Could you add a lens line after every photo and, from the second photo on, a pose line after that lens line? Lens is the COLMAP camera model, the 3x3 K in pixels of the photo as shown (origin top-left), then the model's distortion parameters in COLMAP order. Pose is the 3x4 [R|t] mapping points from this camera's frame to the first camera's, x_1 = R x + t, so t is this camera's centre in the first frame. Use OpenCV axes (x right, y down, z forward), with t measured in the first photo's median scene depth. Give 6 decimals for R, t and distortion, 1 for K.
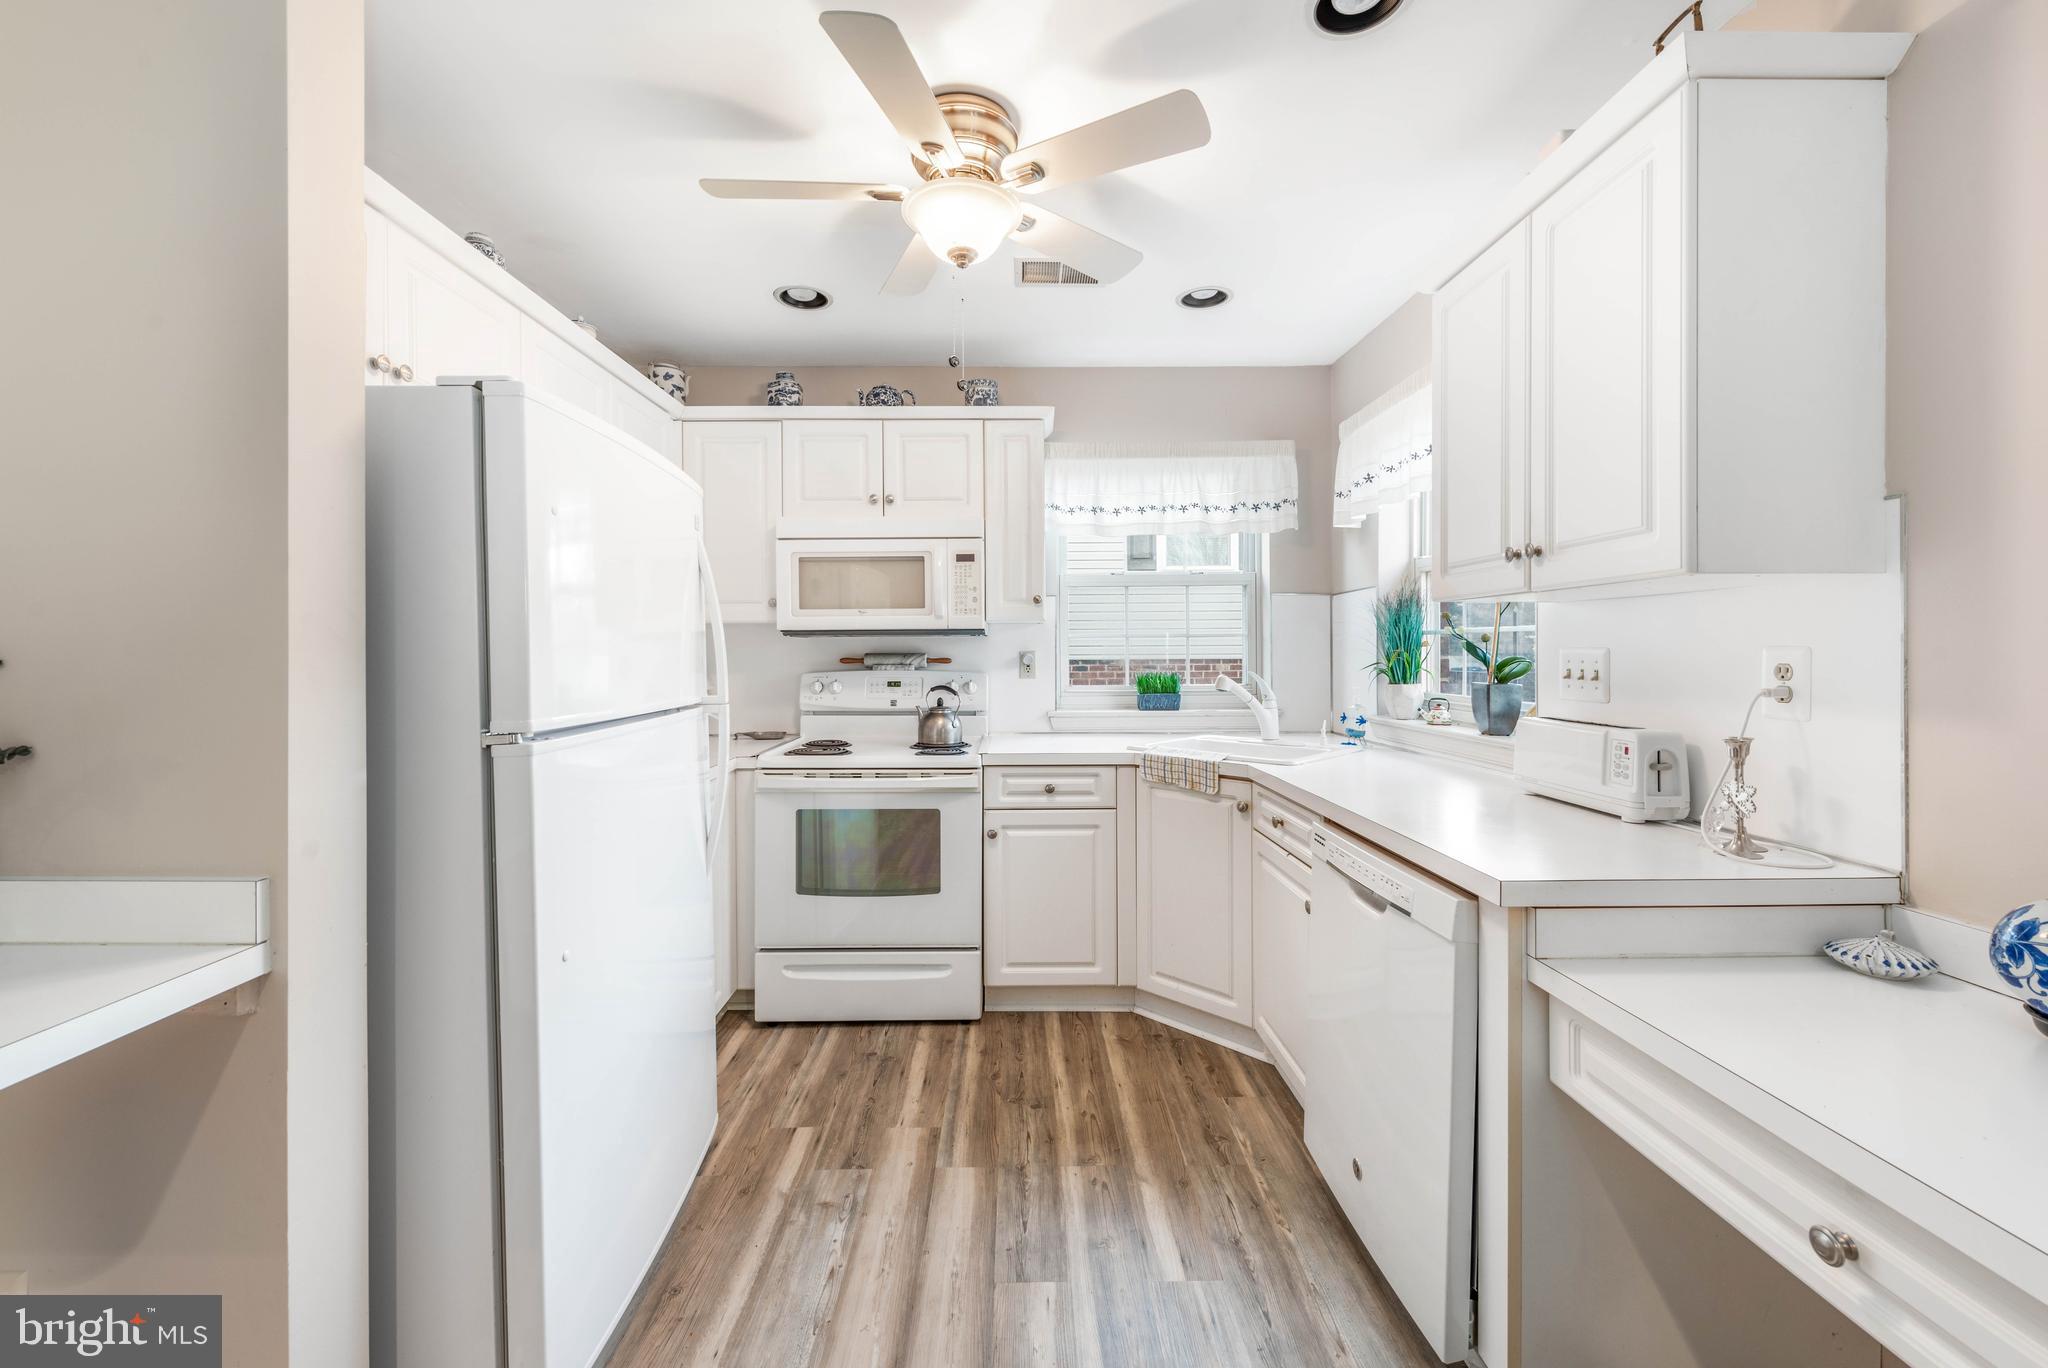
lens RADIAL K [[816.8, 0, 1018.9], [0, 816.8, 656.9], [0, 0, 1]] dist [0.018339, -0.006851]
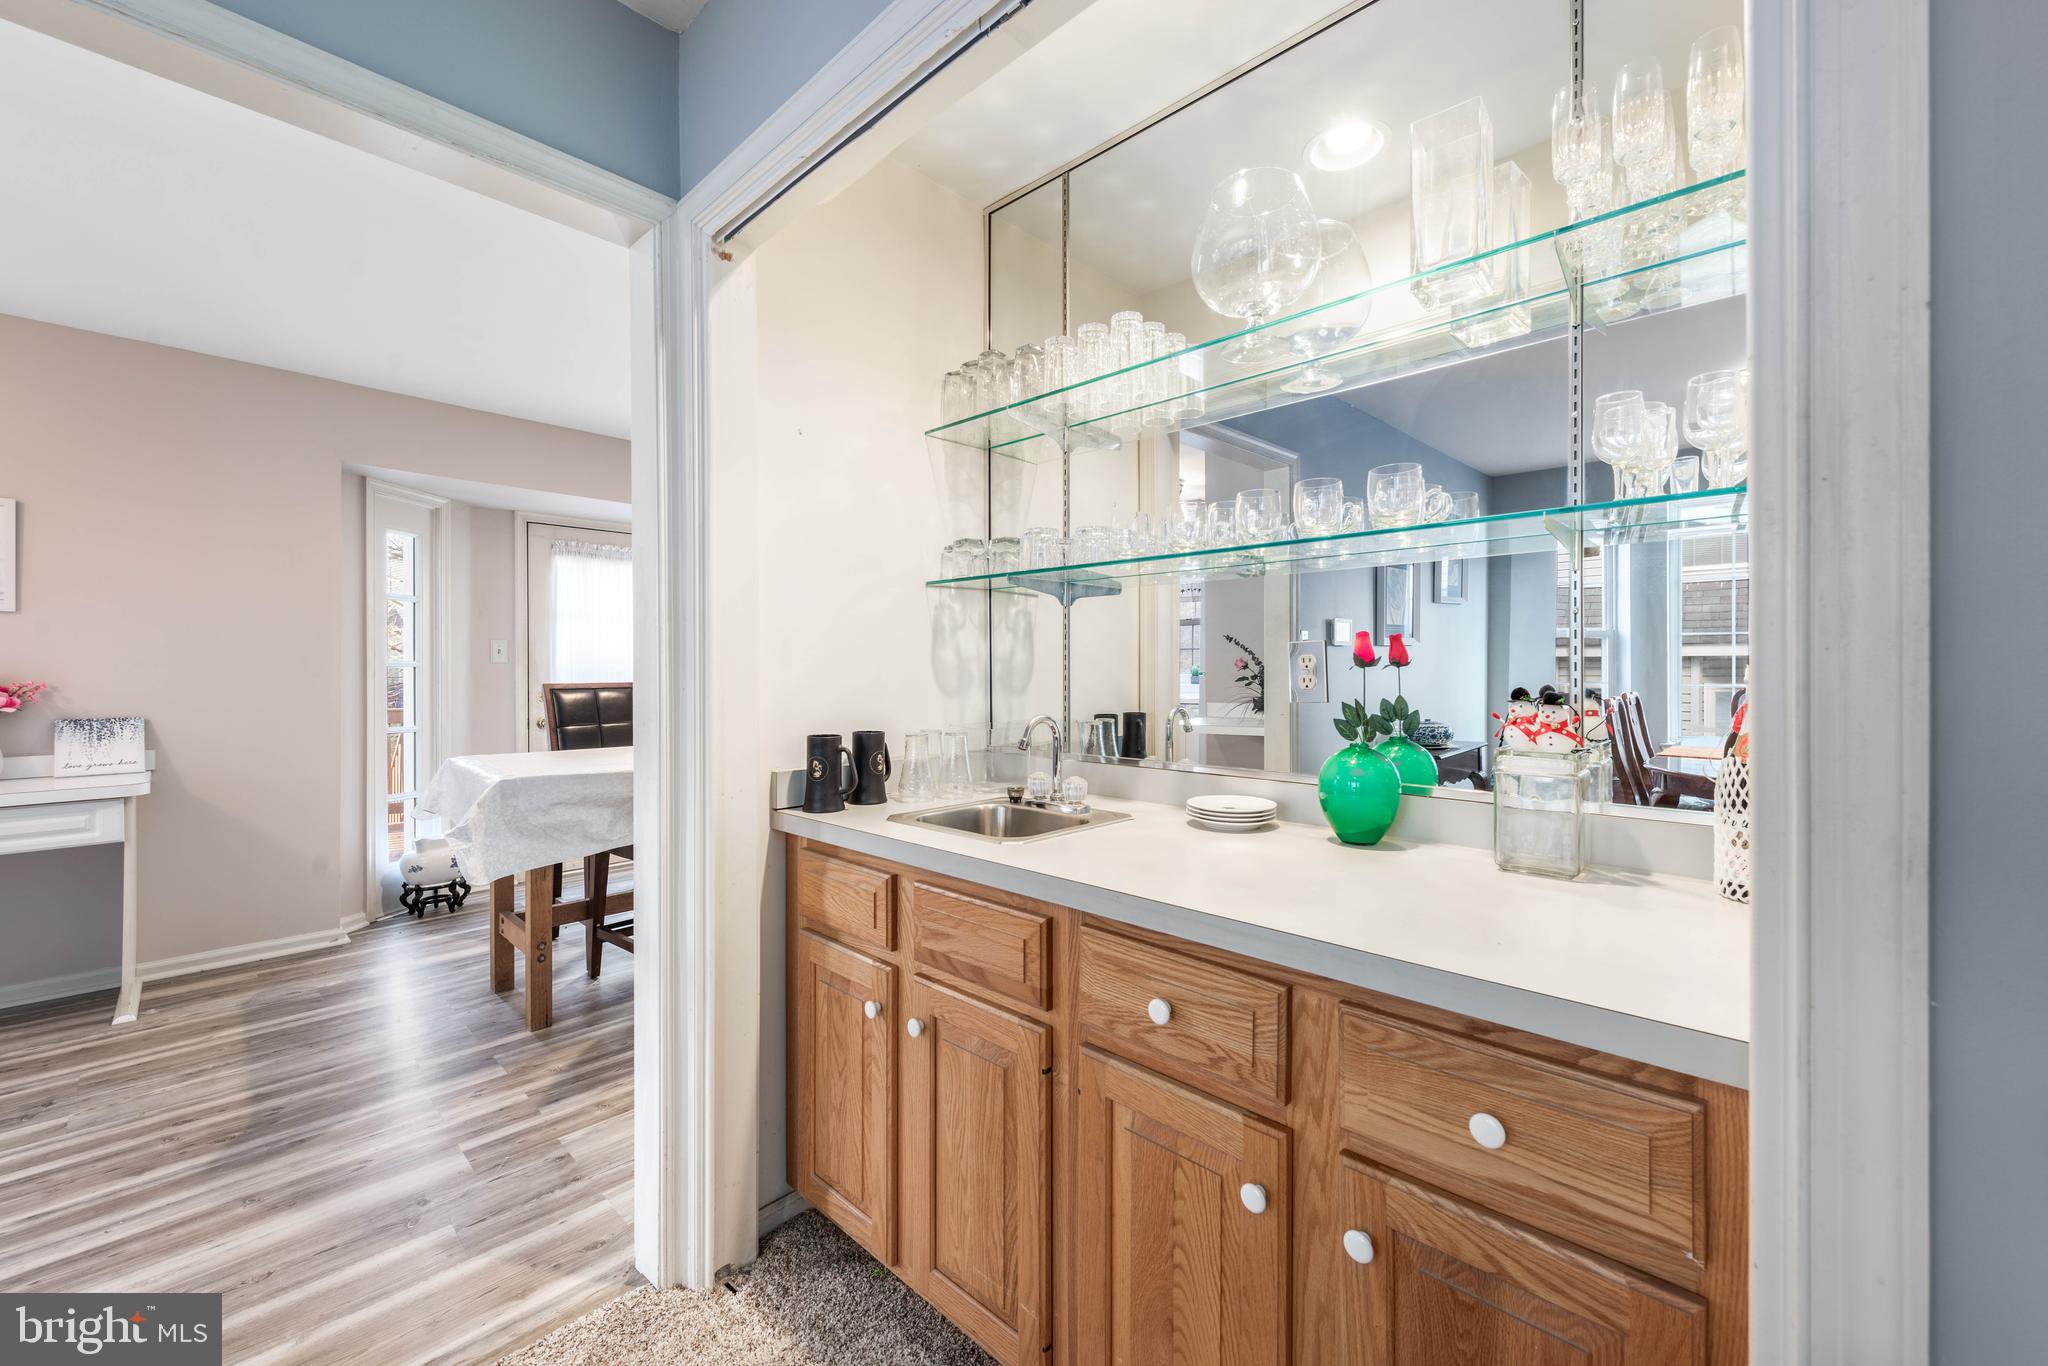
lens RADIAL K [[804.1, 0, 1022.1], [0, 804.1, 676.4], [0, 0, 1]] dist [0.017182, -0.005853]
pose [[-0.712540, -0.002869, 0.701626, -1.371223], [0.007462, 0.999904, 0.011667, 0.037384], [-0.701592, 0.013549, -0.712450, 0.333988]]
